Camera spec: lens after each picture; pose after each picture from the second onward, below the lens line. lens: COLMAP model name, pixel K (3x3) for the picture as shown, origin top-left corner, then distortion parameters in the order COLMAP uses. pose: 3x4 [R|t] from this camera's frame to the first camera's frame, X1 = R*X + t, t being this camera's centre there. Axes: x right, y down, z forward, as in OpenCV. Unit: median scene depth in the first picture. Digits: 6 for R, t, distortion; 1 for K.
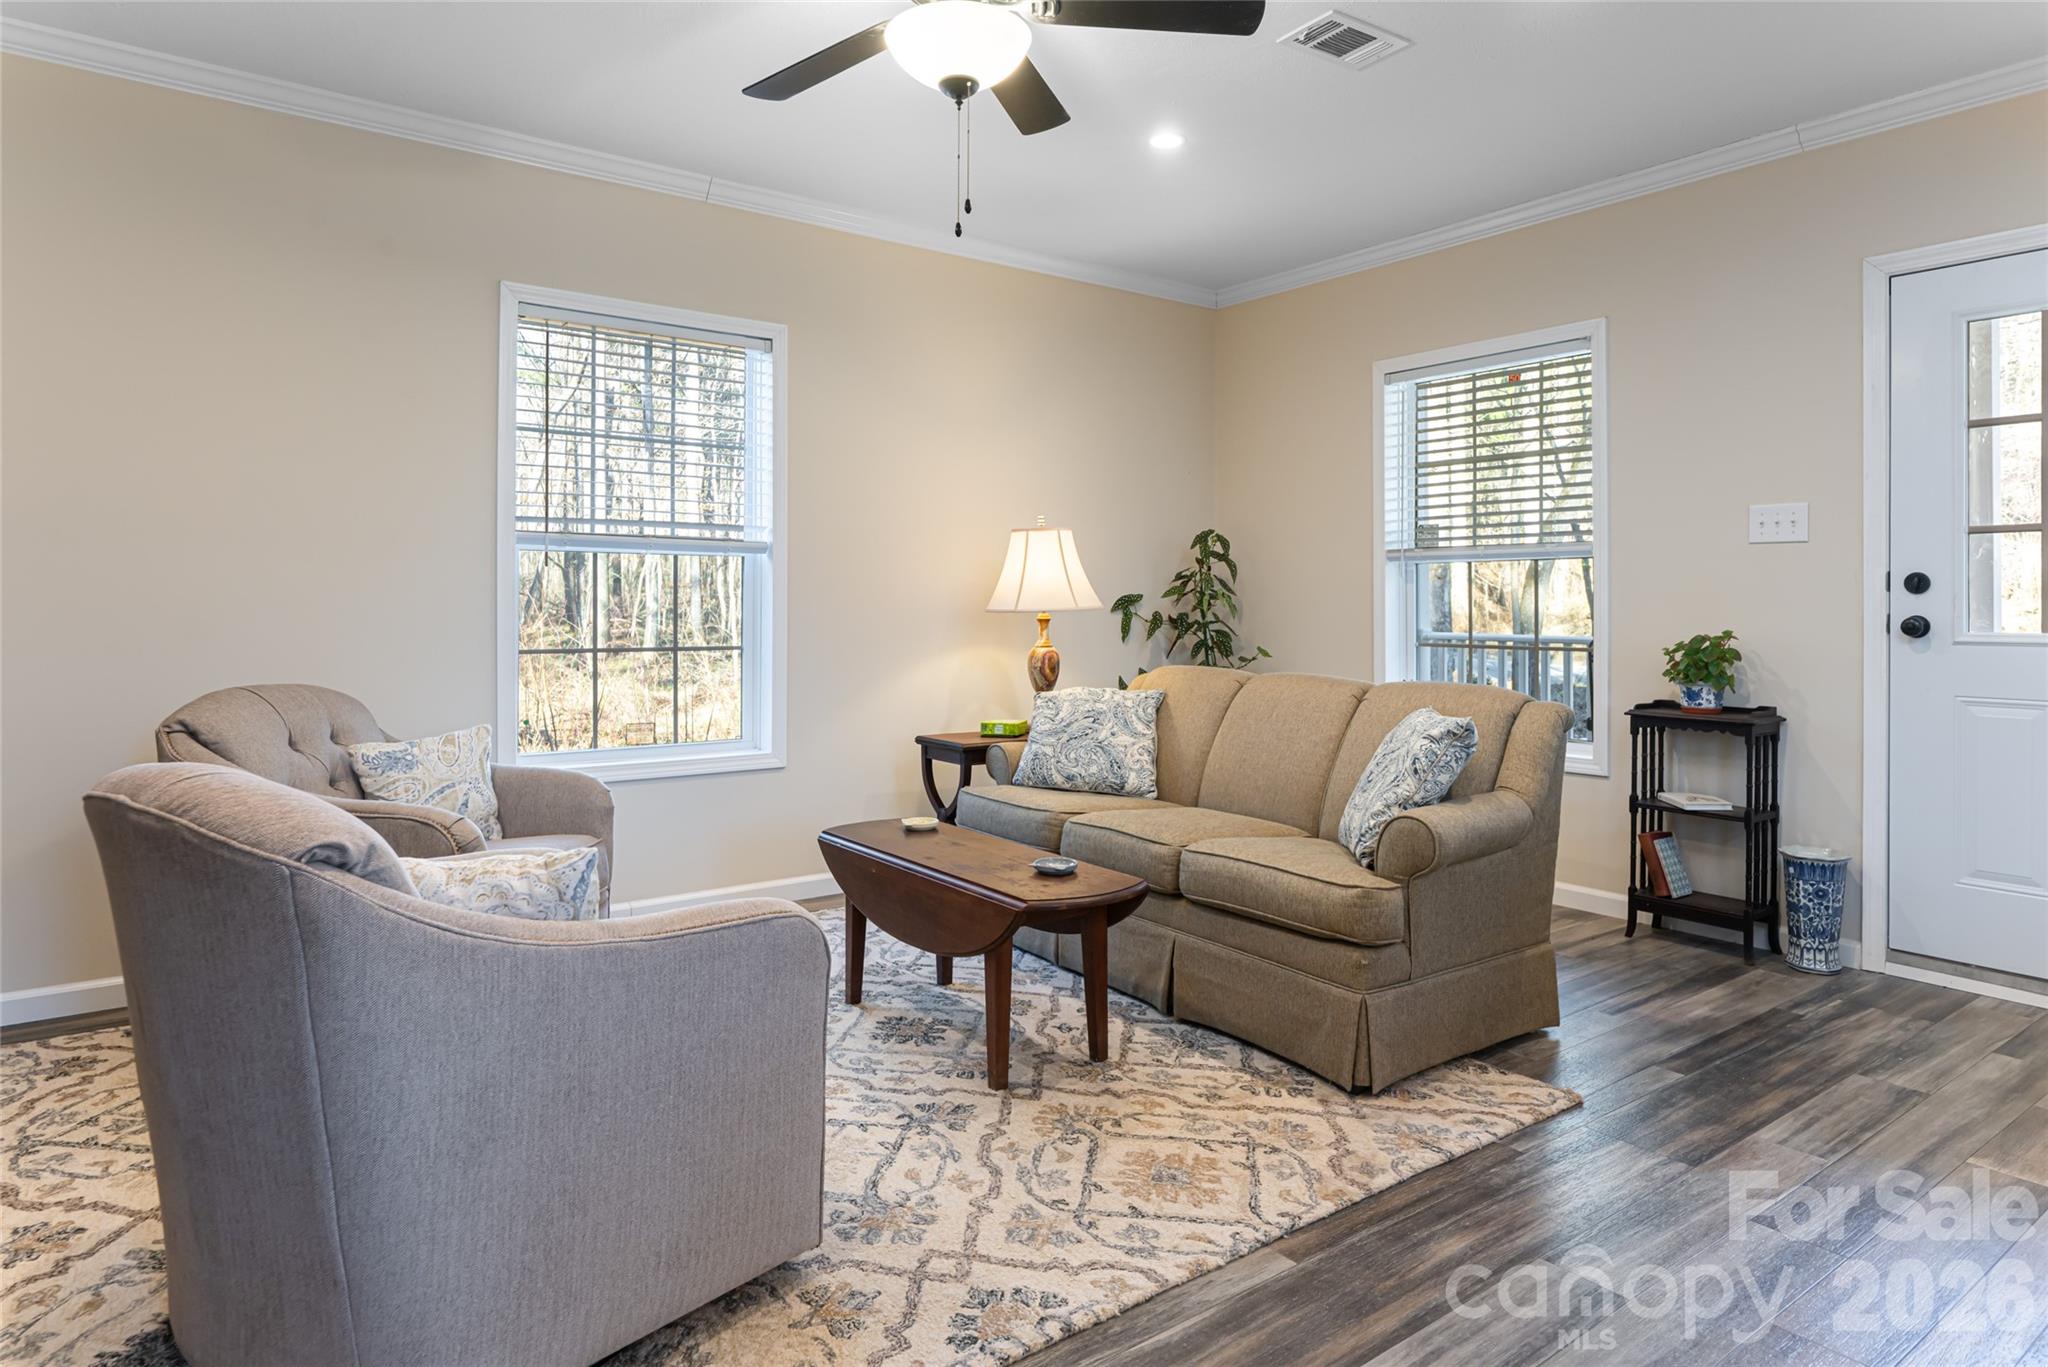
lens RADIAL K [[1165.5, 0, 1020.2], [0, 1165.5, 659.4], [0, 0, 1]] dist [0.000796, 0.000085]
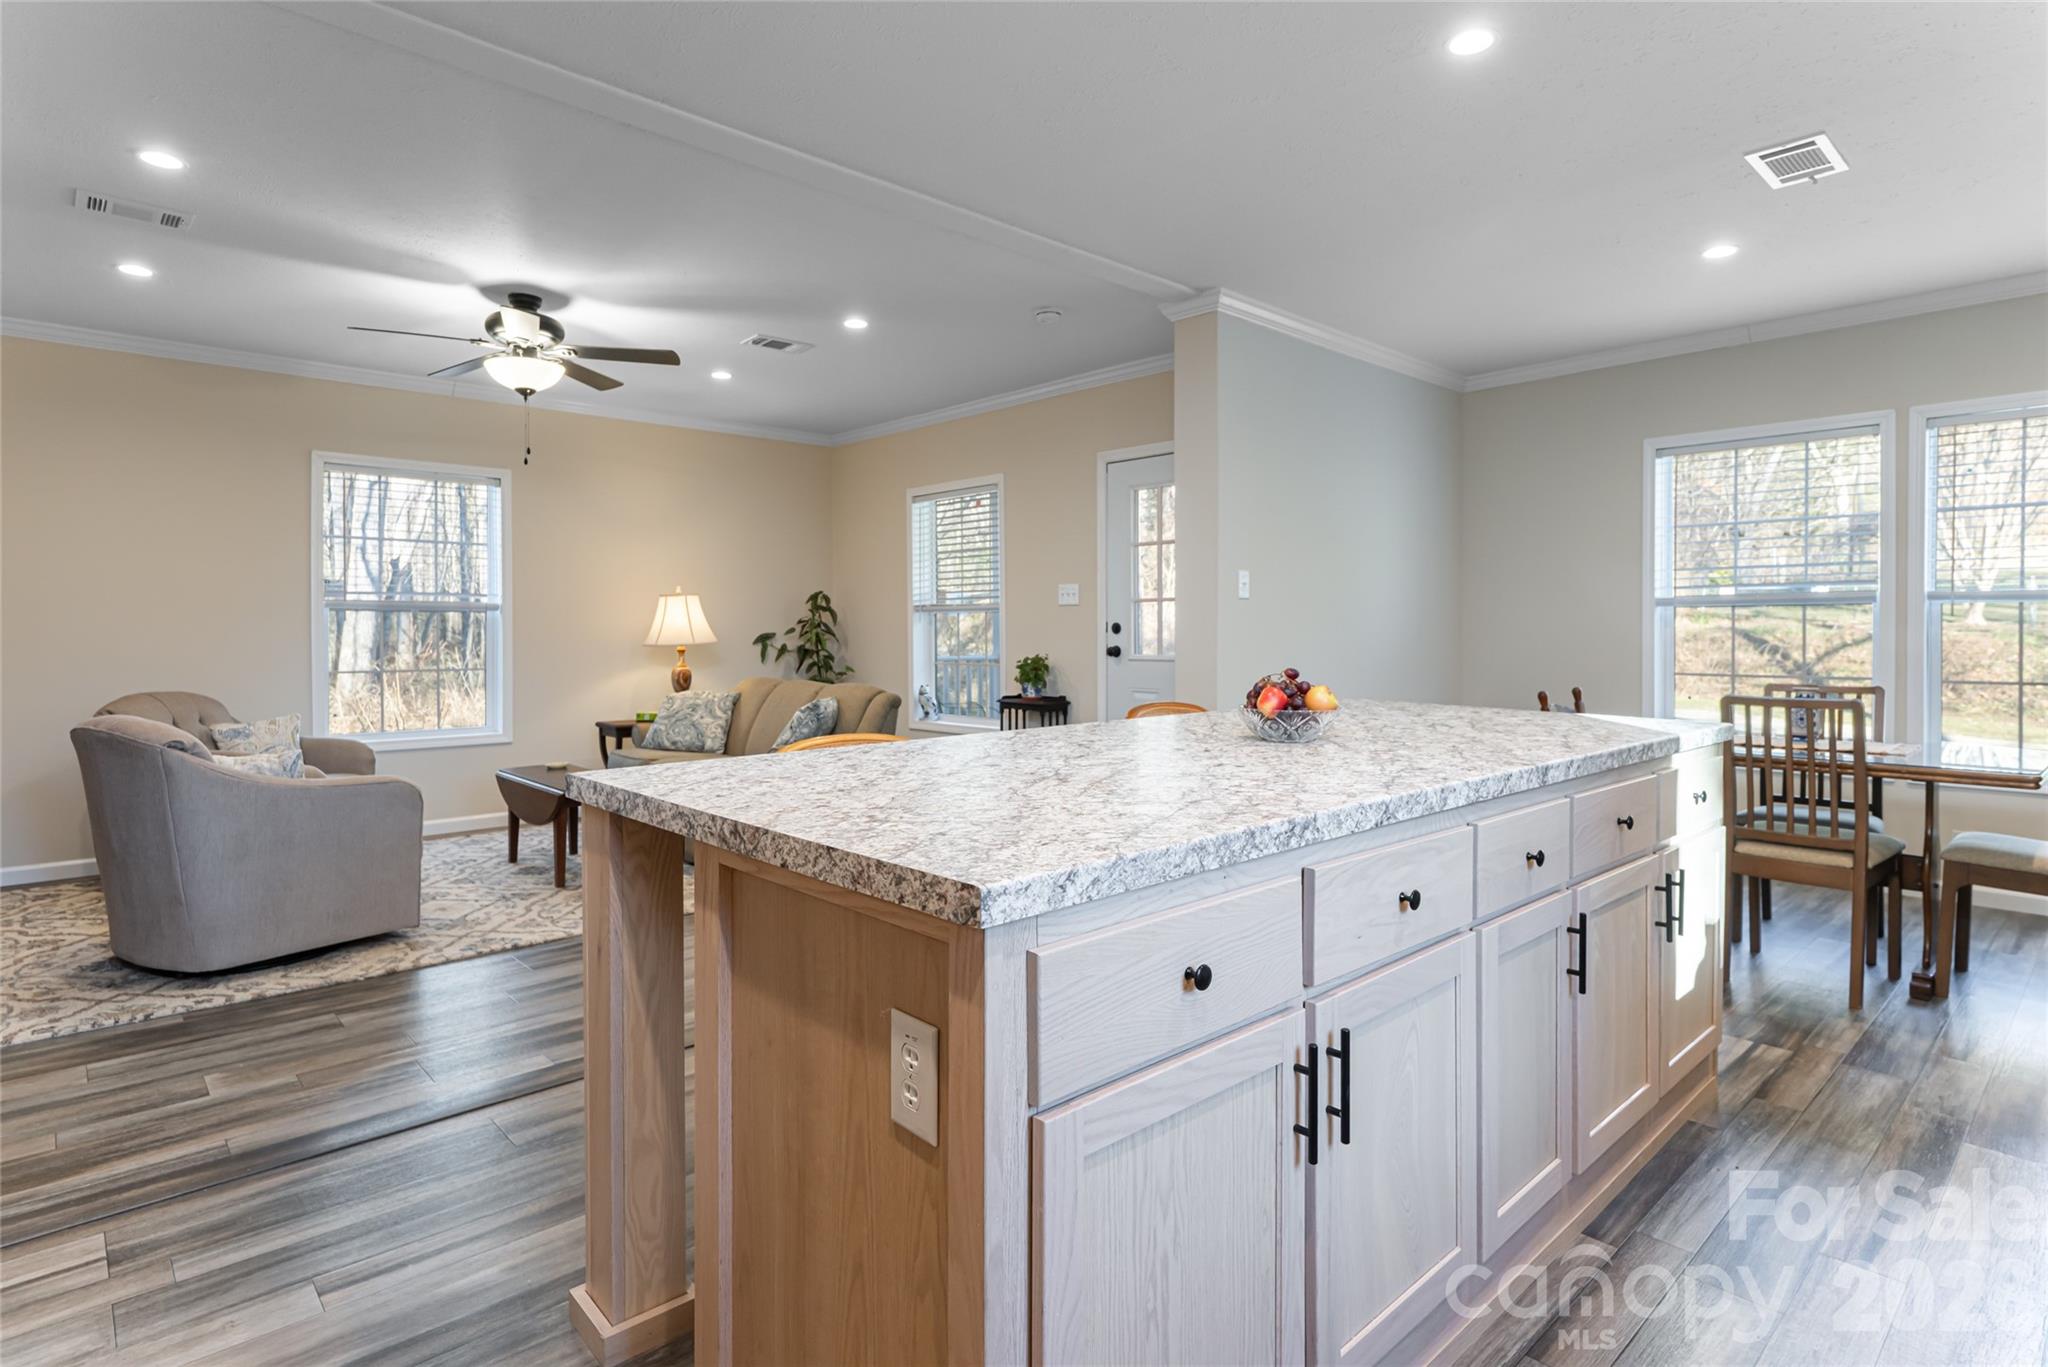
lens RADIAL K [[1041.5, 0, 1024.0], [0, 1041.5, 683.5], [0, 0, 1]] dist [0.013508, -0.000544]
pose [[0.994574, -0.011237, 0.103419, 0.602660], [0.010811, 0.999931, 0.004684, 0.018764], [-0.103465, -0.003541, 0.994627, -0.881624]]
